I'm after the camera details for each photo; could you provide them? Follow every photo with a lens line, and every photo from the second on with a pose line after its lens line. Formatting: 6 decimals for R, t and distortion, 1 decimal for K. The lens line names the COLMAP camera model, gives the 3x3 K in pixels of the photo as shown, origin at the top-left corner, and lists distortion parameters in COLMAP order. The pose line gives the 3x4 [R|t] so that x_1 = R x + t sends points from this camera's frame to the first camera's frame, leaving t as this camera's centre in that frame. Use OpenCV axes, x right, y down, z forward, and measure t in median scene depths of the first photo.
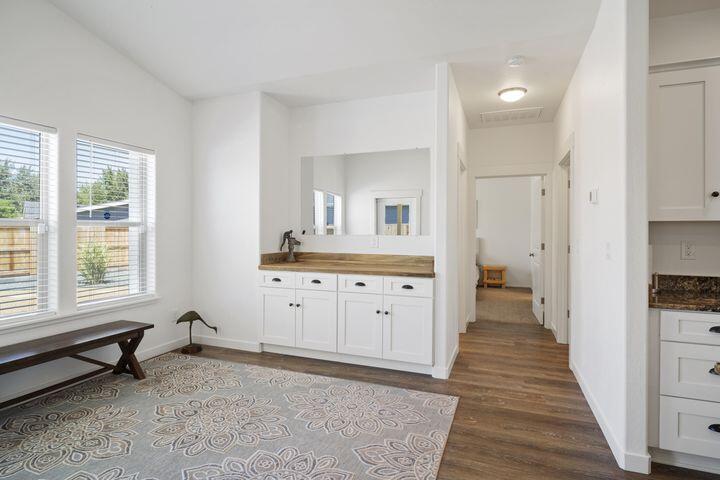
lens RADIAL K [[372.2, 0, 362.5], [0, 372.2, 232.2], [0, 0, 1]] dist [-0.003711, 0.000288]
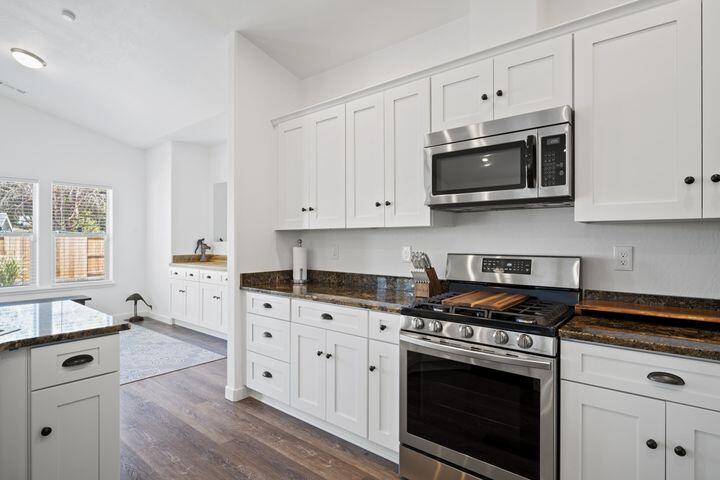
lens RADIAL K [[377.0, 0, 362.8], [0, 377.0, 237.5], [0, 0, 1]] dist [-0.003084, -0.000173]
pose [[0.948650, -0.006990, -0.316249, 0.909575], [0.004435, 0.999951, -0.008797, 0.006713], [0.316295, 0.006943, 0.948635, -0.140476]]
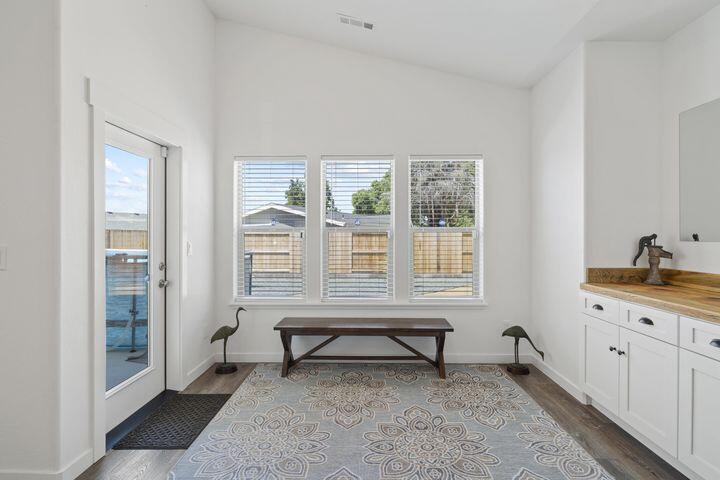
lens RADIAL K [[377.0, 0, 362.8], [0, 377.0, 237.5], [0, 0, 1]] dist [-0.003084, -0.000173]
pose [[0.342077, -0.001171, -0.939671, 0.272565], [-0.000293, 0.999999, -0.001353, 0.001418], [0.939672, 0.000738, 0.342077, 0.361932]]
